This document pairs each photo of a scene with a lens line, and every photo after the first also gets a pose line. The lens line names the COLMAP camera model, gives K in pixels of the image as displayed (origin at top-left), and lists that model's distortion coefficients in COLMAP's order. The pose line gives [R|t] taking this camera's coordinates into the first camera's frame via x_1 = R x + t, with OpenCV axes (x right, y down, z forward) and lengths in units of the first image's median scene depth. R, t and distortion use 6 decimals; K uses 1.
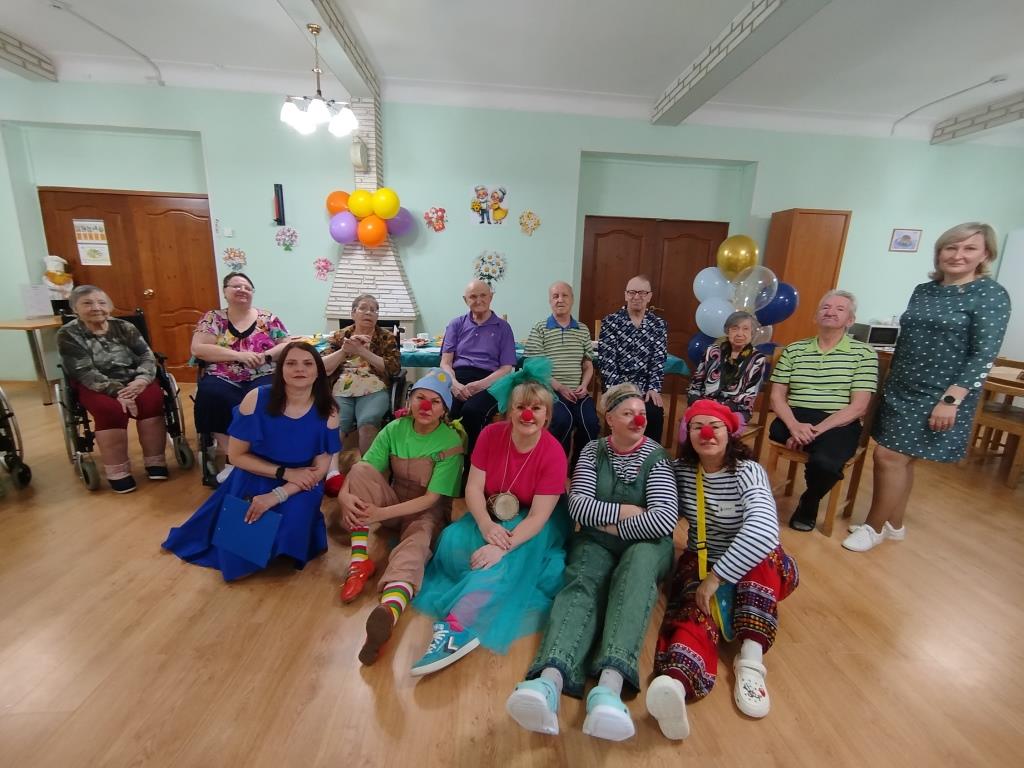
lens RADIAL K [[453.2, 0, 511.4], [0, 453.2, 380.4], [0, 0, 1]] dist [0.002086, 0.000962]
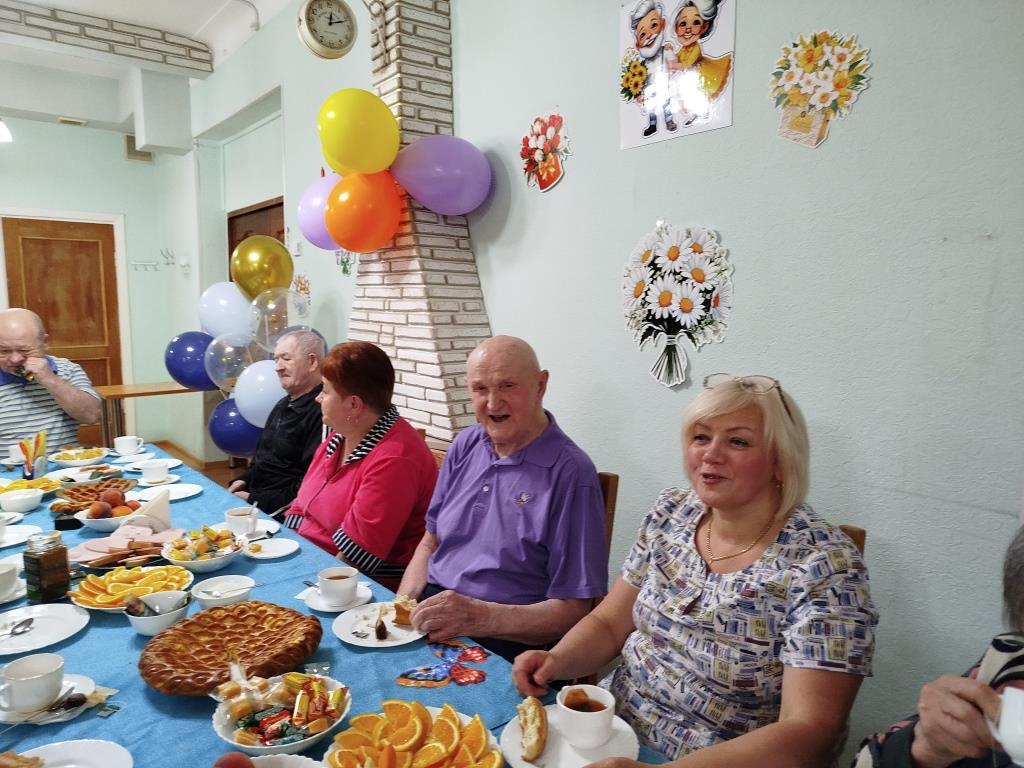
lens RADIAL K [[707.1, 0, 534.1], [0, 707.1, 382.4], [0, 0, 1]] dist [-0.007807, 0.006037]
pose [[0.607415, 0.061363, -0.792011, 0.241096], [-0.160733, 0.985884, -0.046887, -0.168656], [0.777954, 0.155782, 0.608703, 0.714489]]
